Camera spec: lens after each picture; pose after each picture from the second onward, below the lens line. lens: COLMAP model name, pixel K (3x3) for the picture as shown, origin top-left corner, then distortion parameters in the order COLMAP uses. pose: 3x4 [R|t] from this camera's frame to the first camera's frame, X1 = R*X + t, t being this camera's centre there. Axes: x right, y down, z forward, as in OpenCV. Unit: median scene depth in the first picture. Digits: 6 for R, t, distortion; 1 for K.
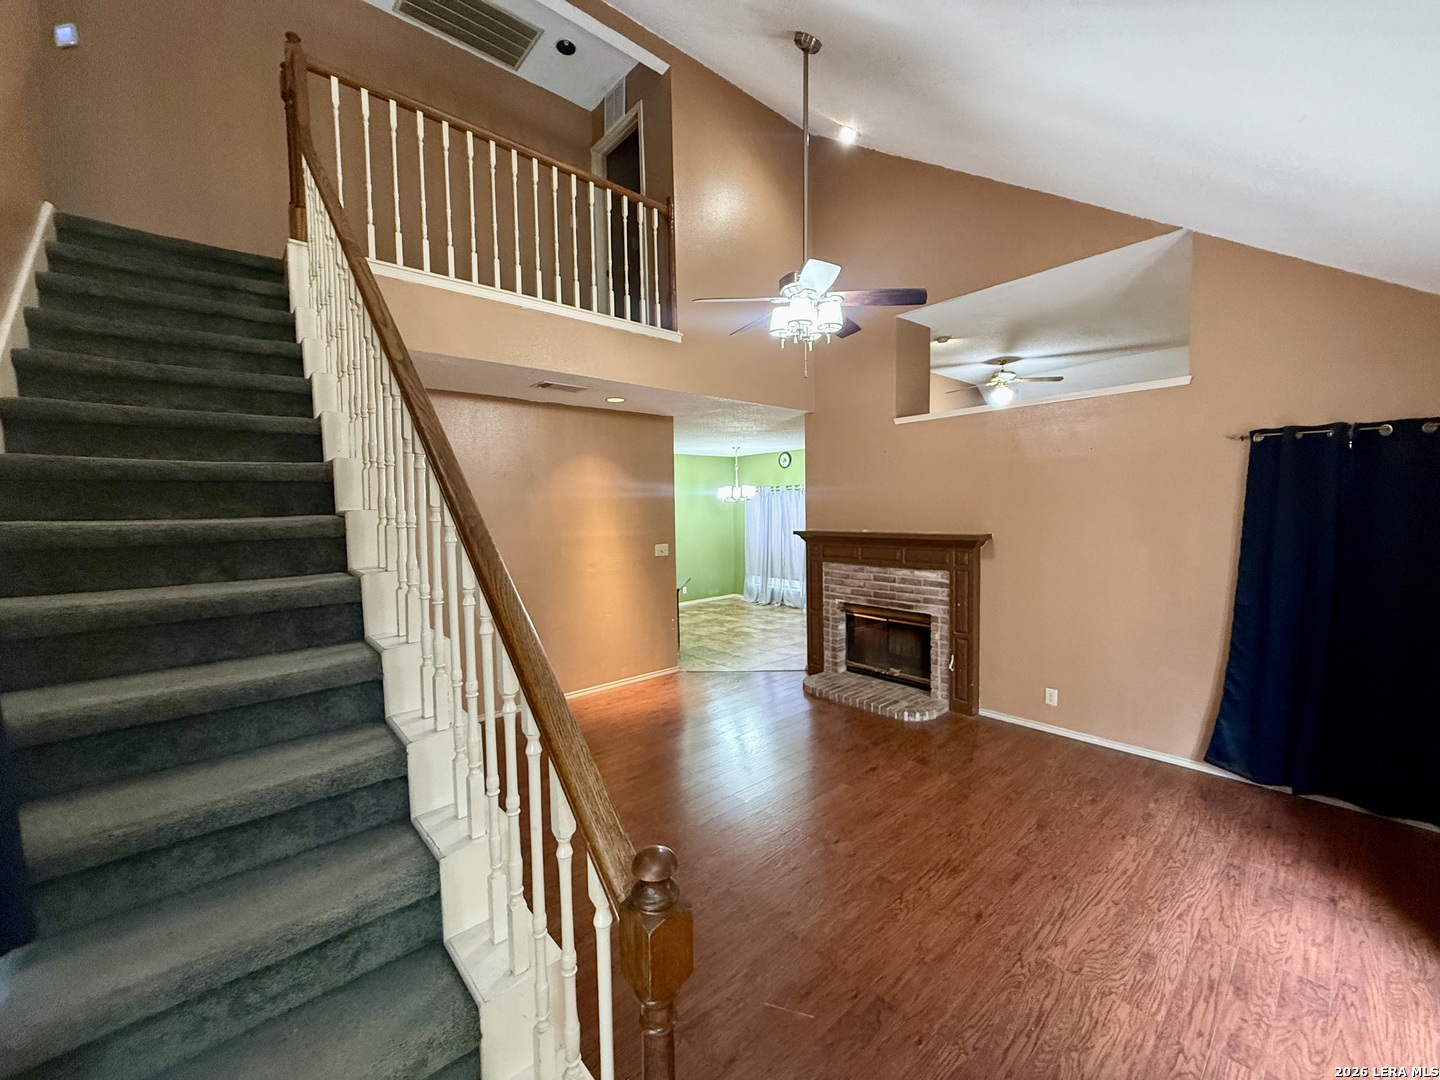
lens RADIAL K [[574.1, 0, 715.9], [0, 574.1, 537.8], [0, 0, 1]] dist [0.000096, 0.000299]
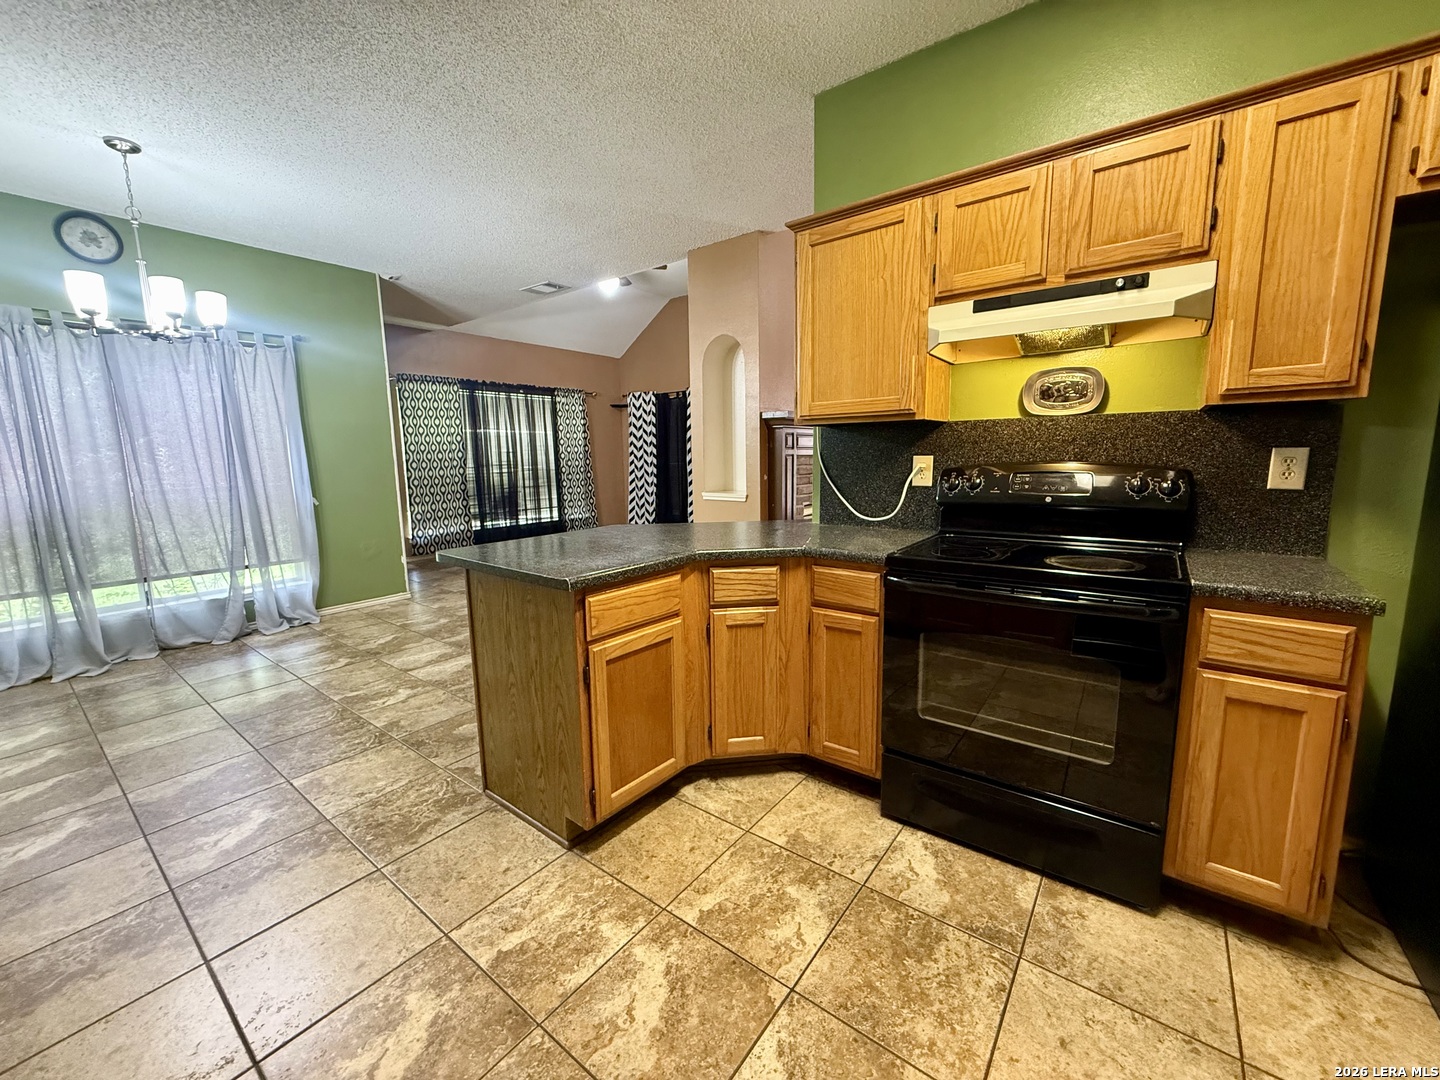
lens RADIAL K [[574.1, 0, 715.9], [0, 574.1, 537.8], [0, 0, 1]] dist [0.000096, 0.000299]
pose [[-0.192949, -0.123167, 0.973448, -0.843068], [0.072918, 0.987547, 0.139404, 0.055552], [-0.978496, 0.097879, -0.181565, 1.965252]]
